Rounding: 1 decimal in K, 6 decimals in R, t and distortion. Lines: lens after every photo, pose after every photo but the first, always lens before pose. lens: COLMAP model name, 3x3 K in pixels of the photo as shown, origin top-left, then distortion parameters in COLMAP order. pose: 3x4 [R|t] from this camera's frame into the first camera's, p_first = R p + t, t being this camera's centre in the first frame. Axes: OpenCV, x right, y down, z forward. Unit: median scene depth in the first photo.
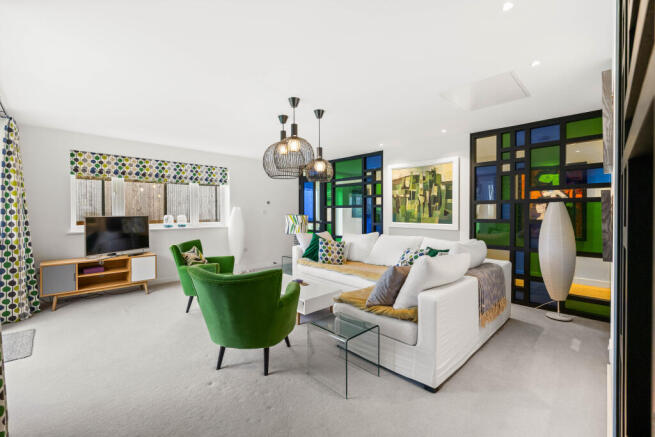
lens RADIAL K [[280.0, 0, 325.9], [0, 280.0, 213.4], [0, 0, 1]] dist [0.000240, 0.000039]
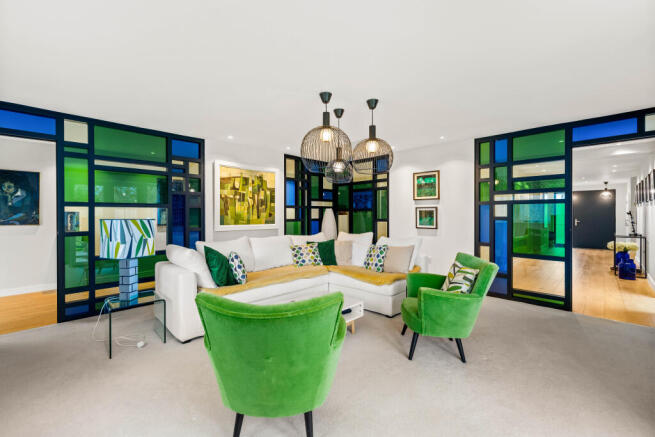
lens RADIAL K [[280.0, 0, 325.9], [0, 280.0, 213.4], [0, 0, 1]] dist [0.000240, 0.000039]
pose [[-0.018509, 0.002884, 0.999825, -0.708433], [0.006797, 0.999973, -0.002759, -0.002130], [-0.999806, 0.006744, -0.018528, 0.745111]]
